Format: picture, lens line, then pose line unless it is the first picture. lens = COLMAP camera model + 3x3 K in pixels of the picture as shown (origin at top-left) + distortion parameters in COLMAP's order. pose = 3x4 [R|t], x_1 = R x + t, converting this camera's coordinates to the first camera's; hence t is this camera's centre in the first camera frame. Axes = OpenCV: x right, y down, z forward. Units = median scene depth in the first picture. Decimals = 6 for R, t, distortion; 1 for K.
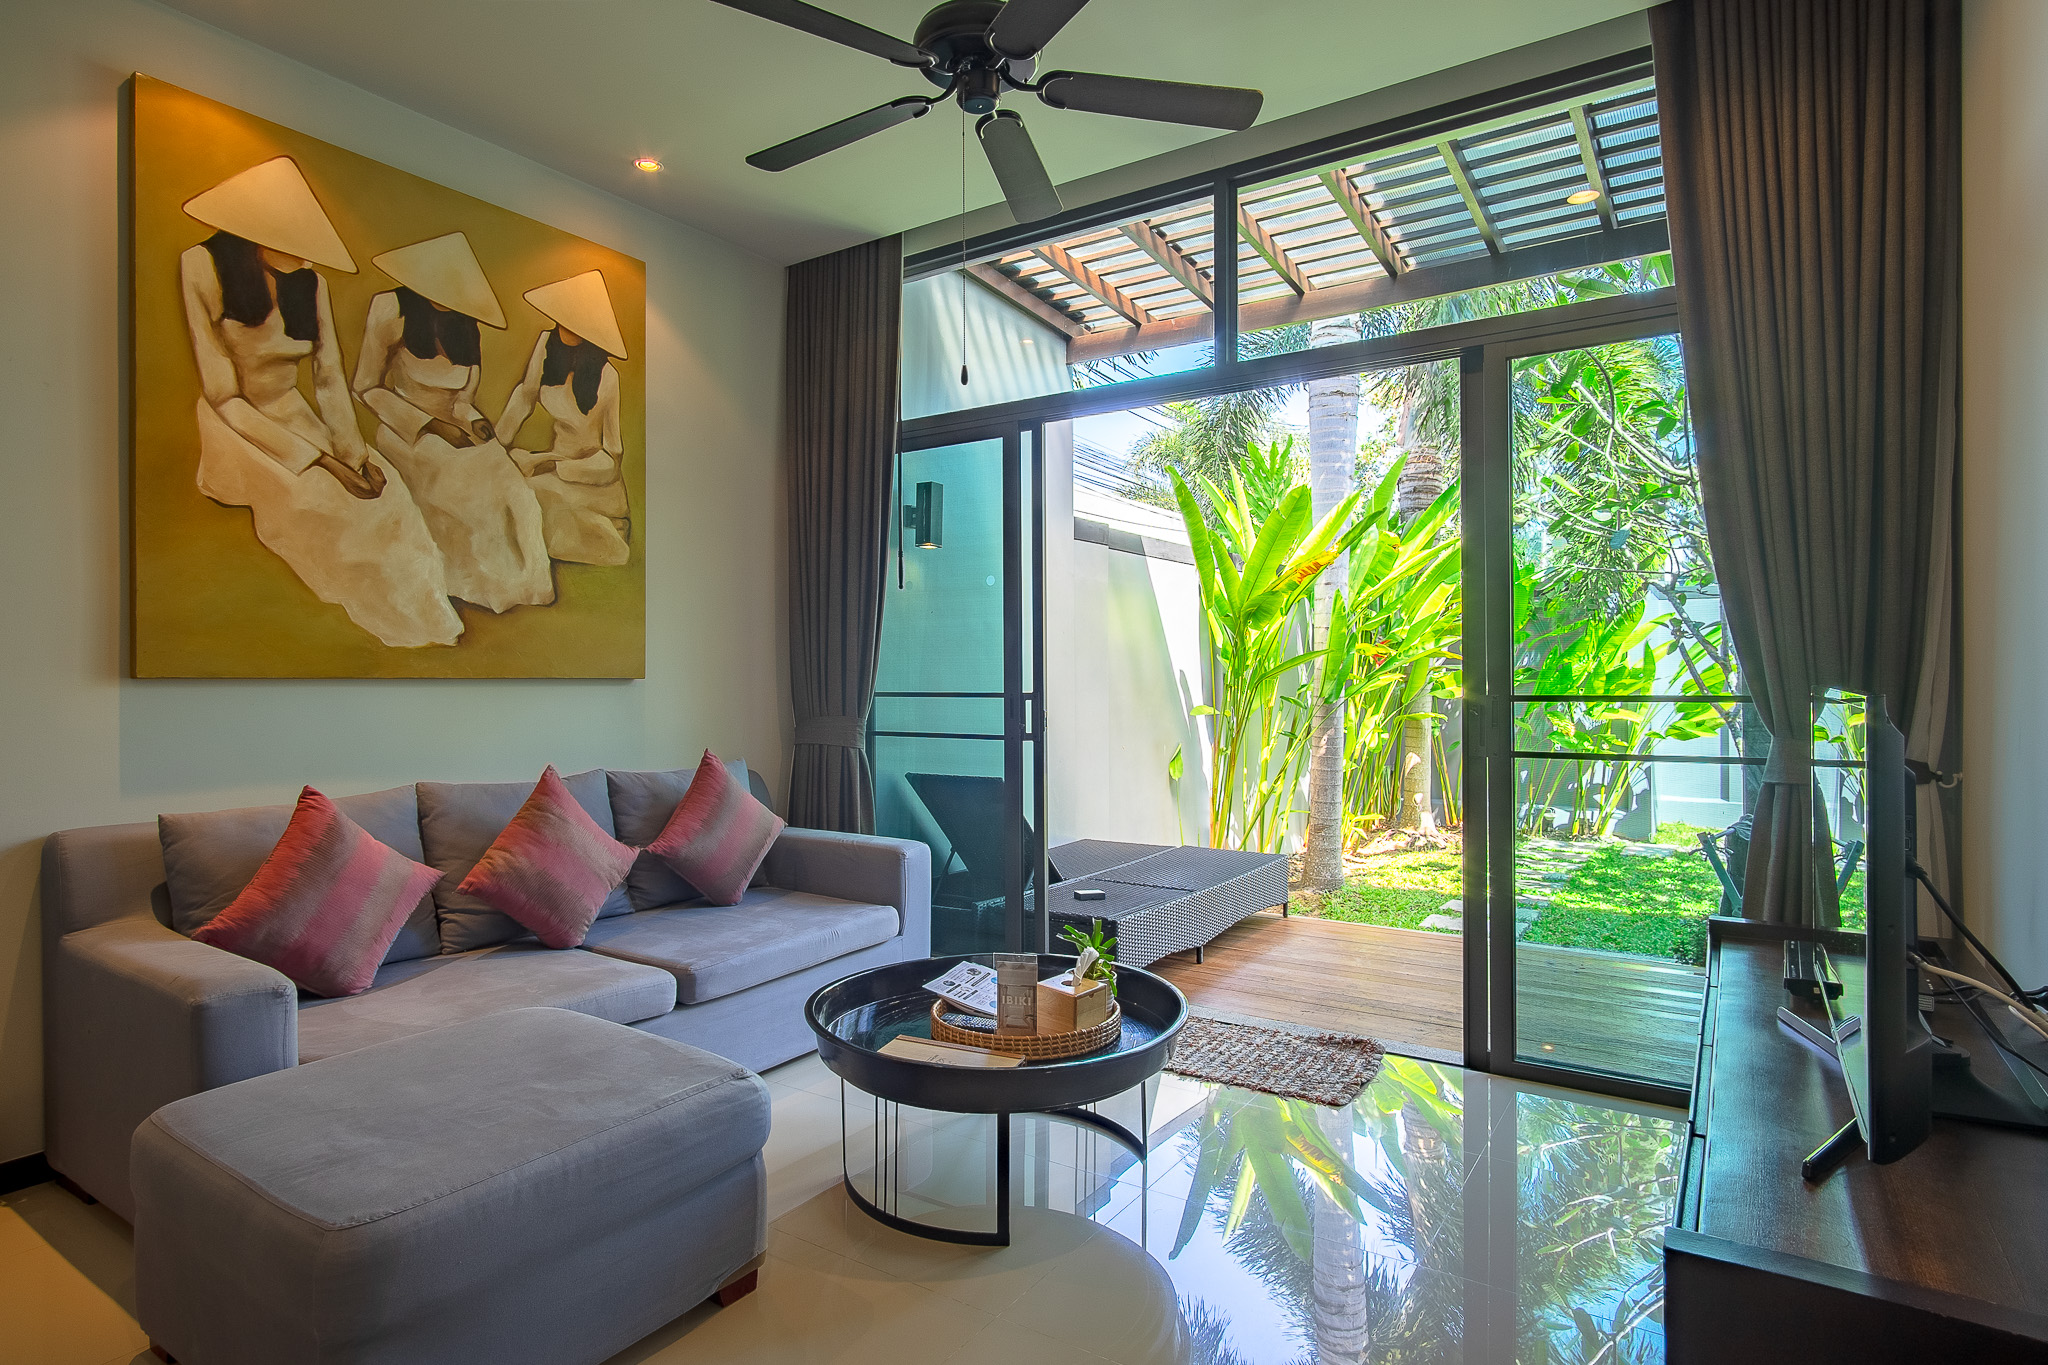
lens RADIAL K [[1091.6, 0, 1015.6], [0, 1091.6, 680.0], [0, 0, 1]] dist [-0.005750, 0.001125]
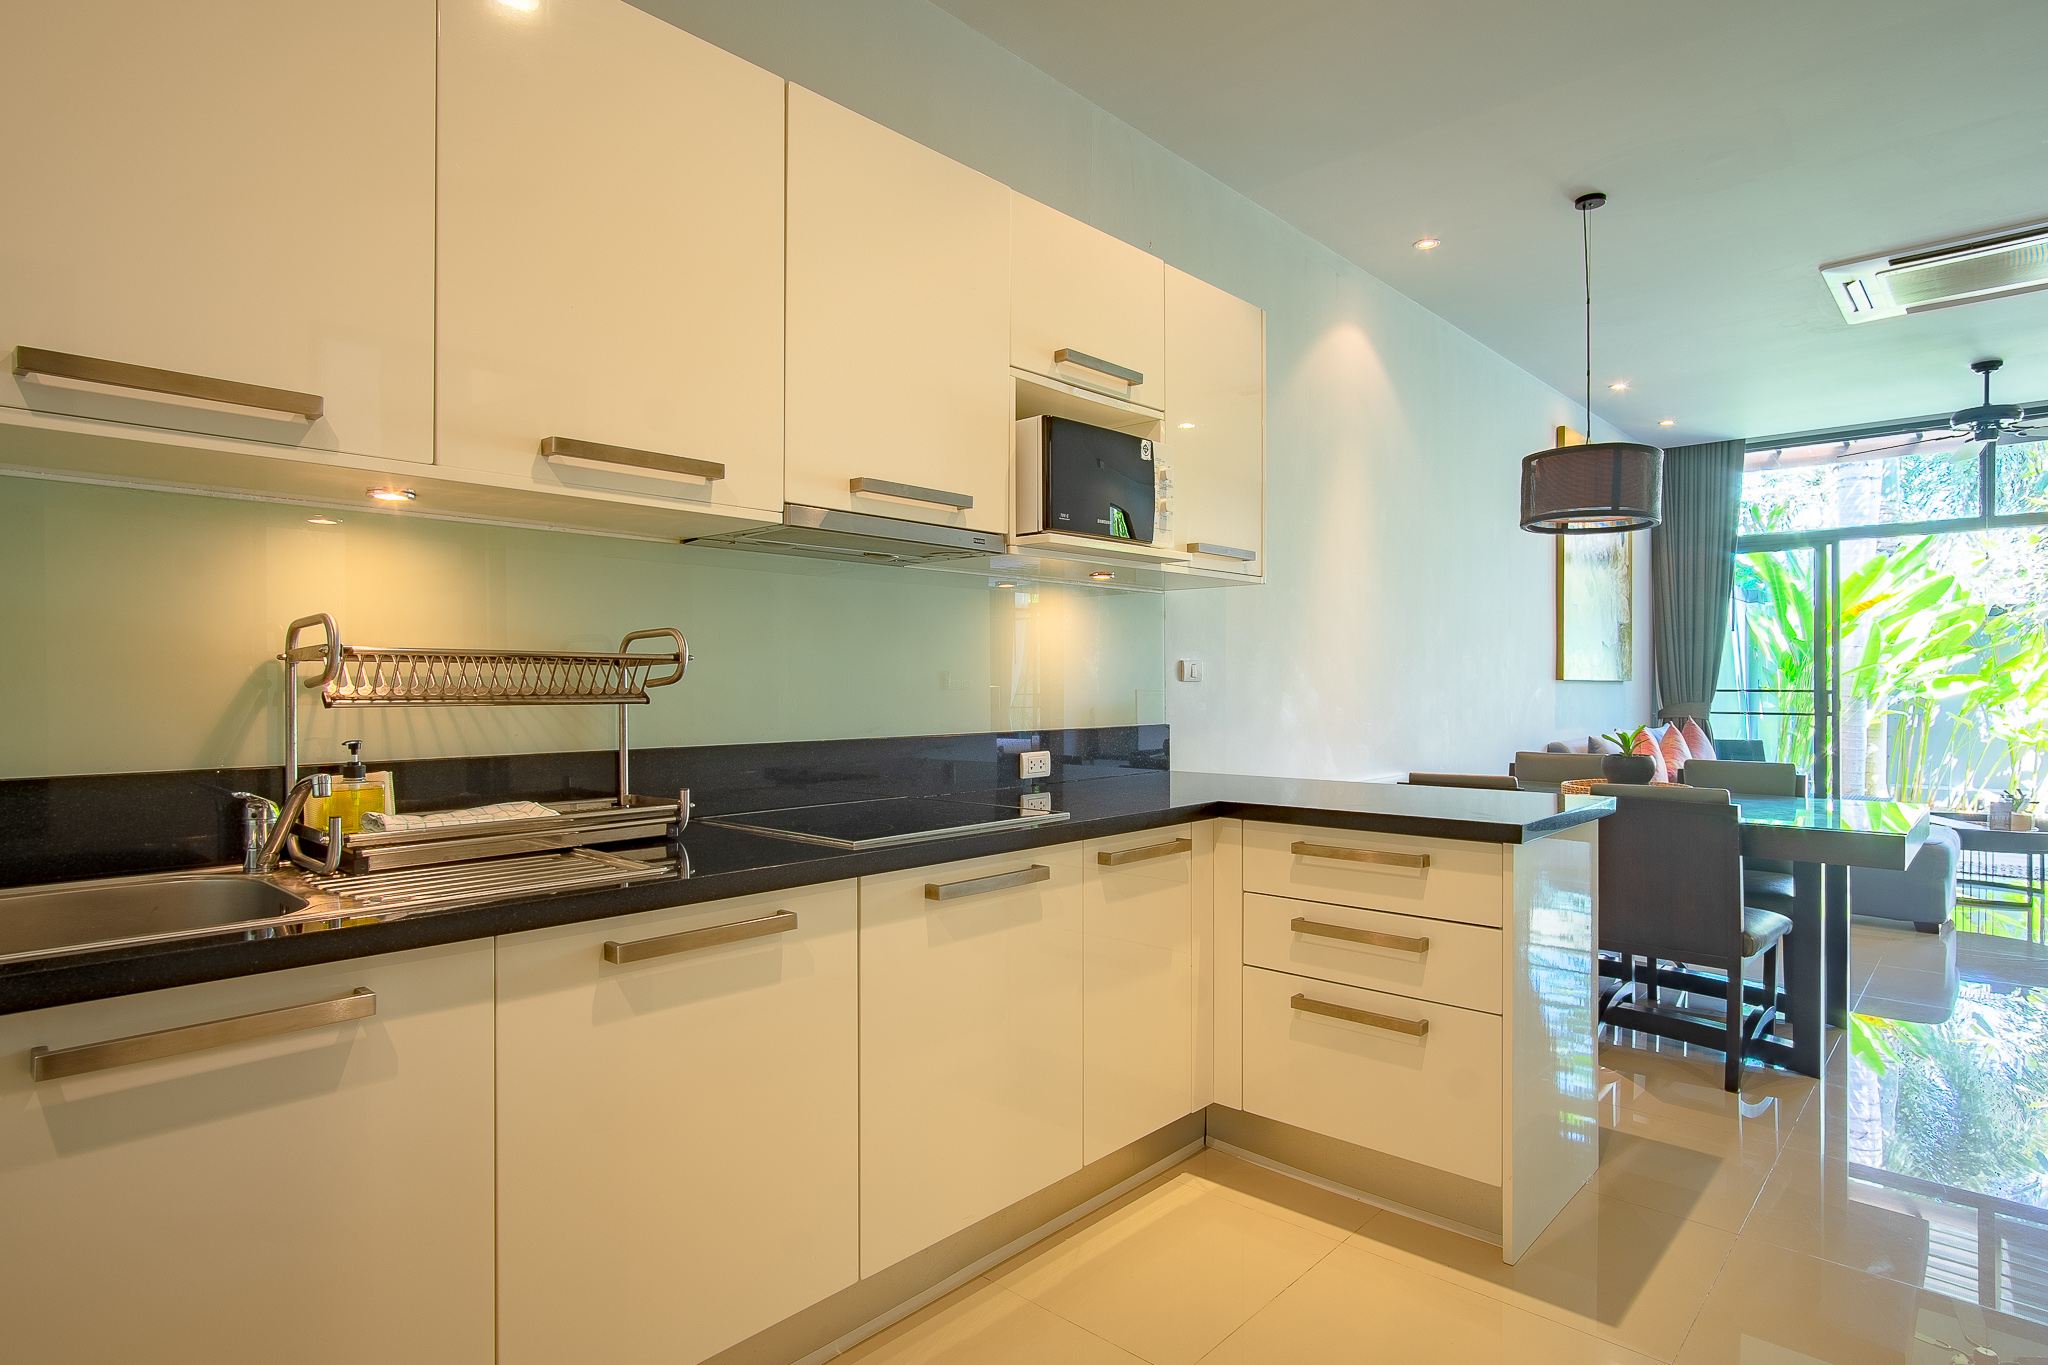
lens RADIAL K [[1102.3, 0, 1007.3], [0, 1102.3, 683.5], [0, 0, 1]] dist [-0.004729, 0.000786]
pose [[0.988535, 0.006511, -0.150850, -1.343805], [-0.006403, 0.999979, 0.001202, 0.009324], [0.150855, -0.000222, 0.988556, -1.275794]]
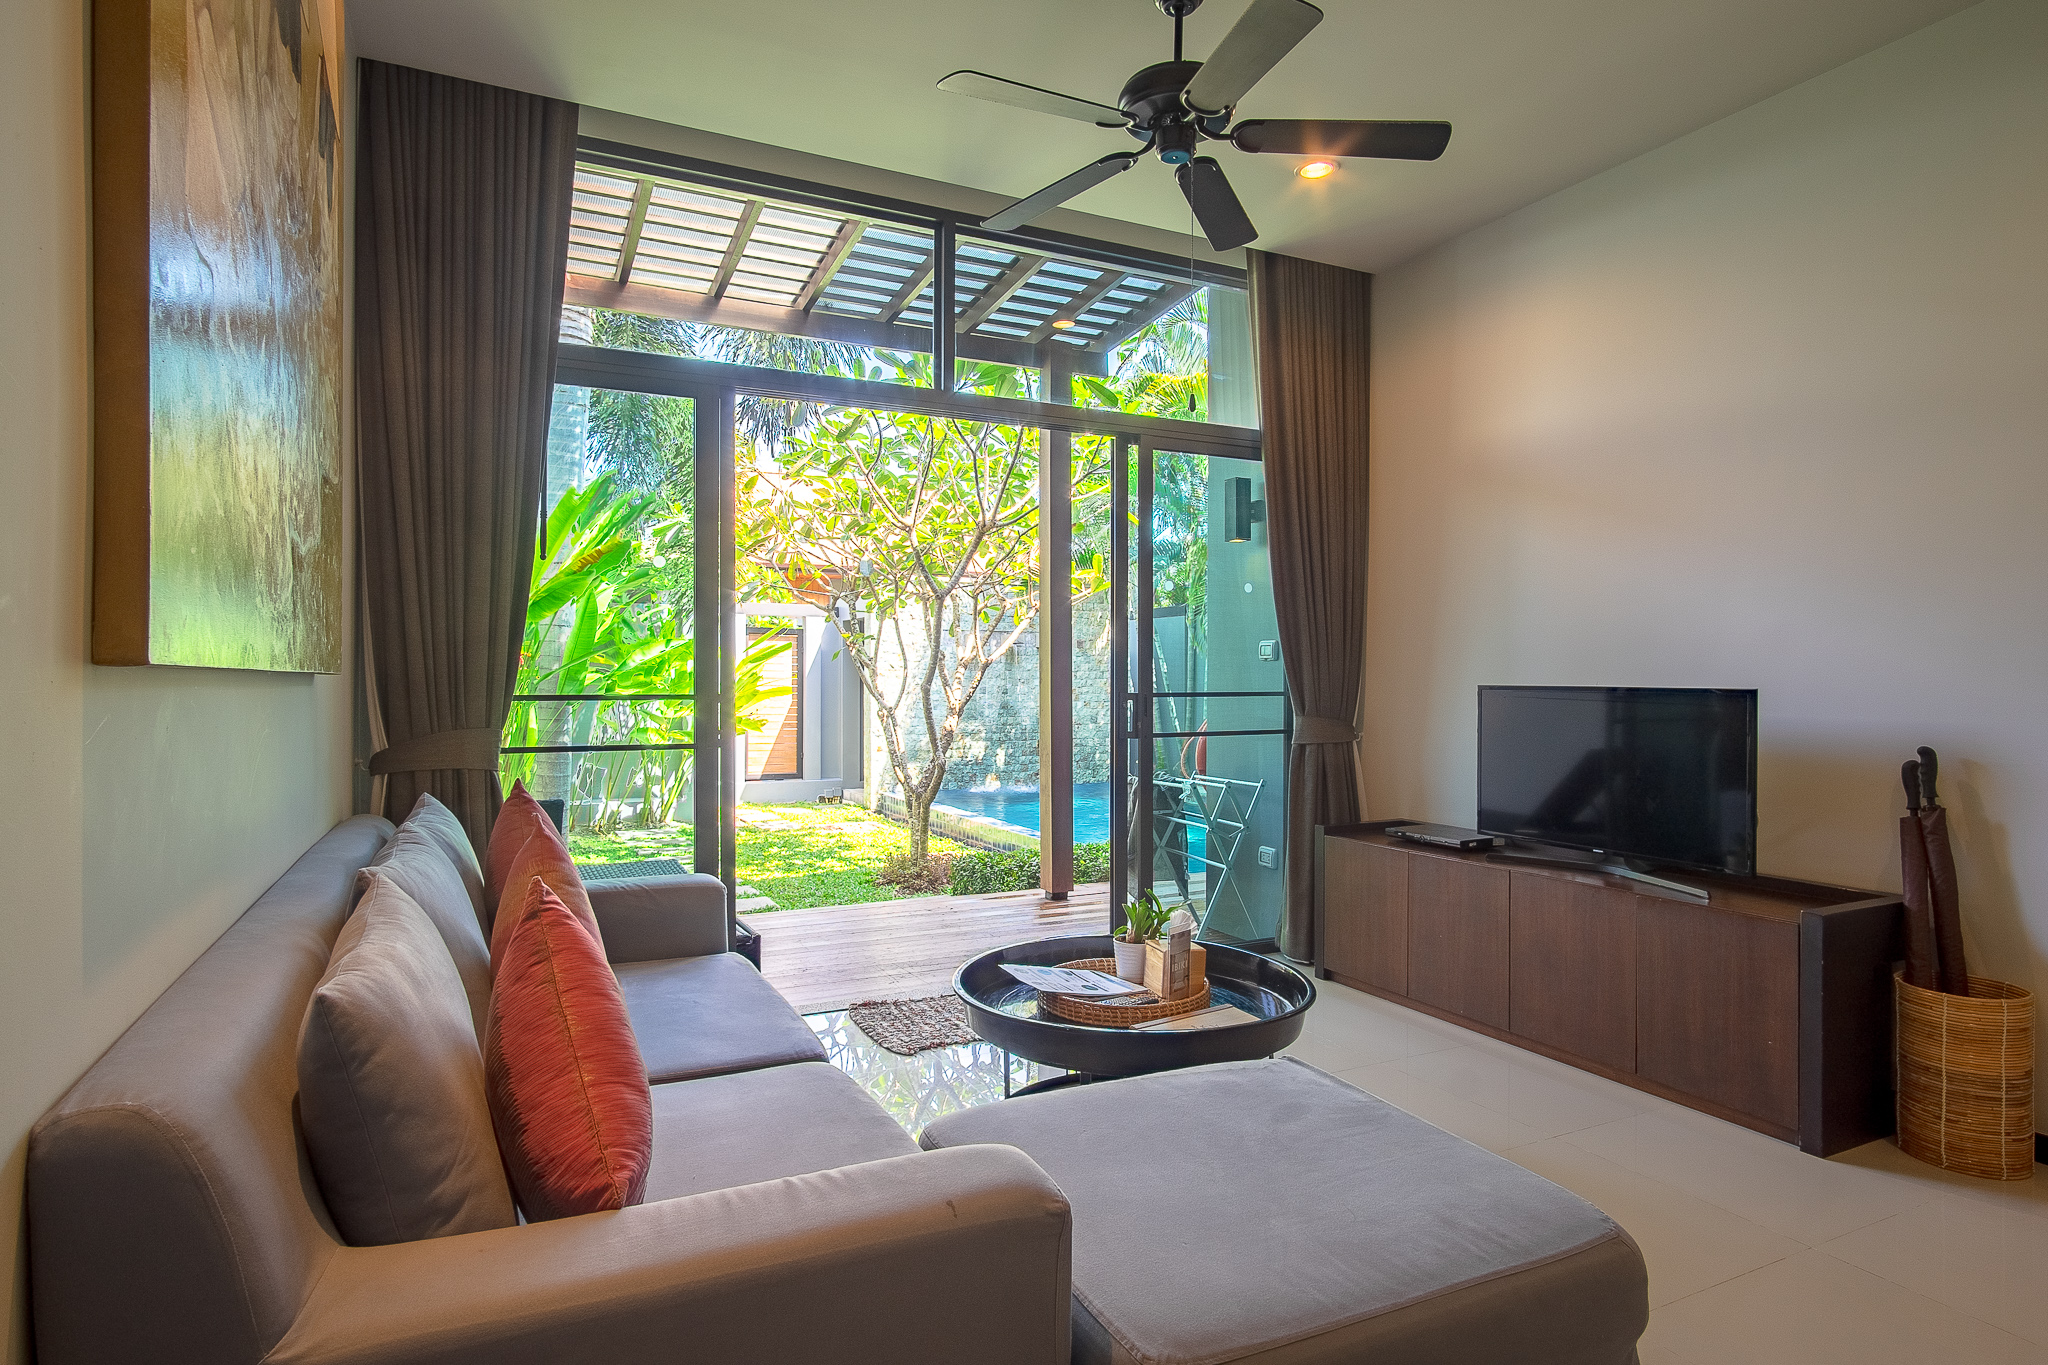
lens RADIAL K [[1091.6, 0, 1015.6], [0, 1091.6, 680.0], [0, 0, 1]] dist [-0.005750, 0.001125]
pose [[0.499664, 0.004838, 0.866206, -0.804518], [-0.003996, 0.999987, -0.003280, 0.002801], [-0.866210, -0.001822, 0.499676, 0.443192]]
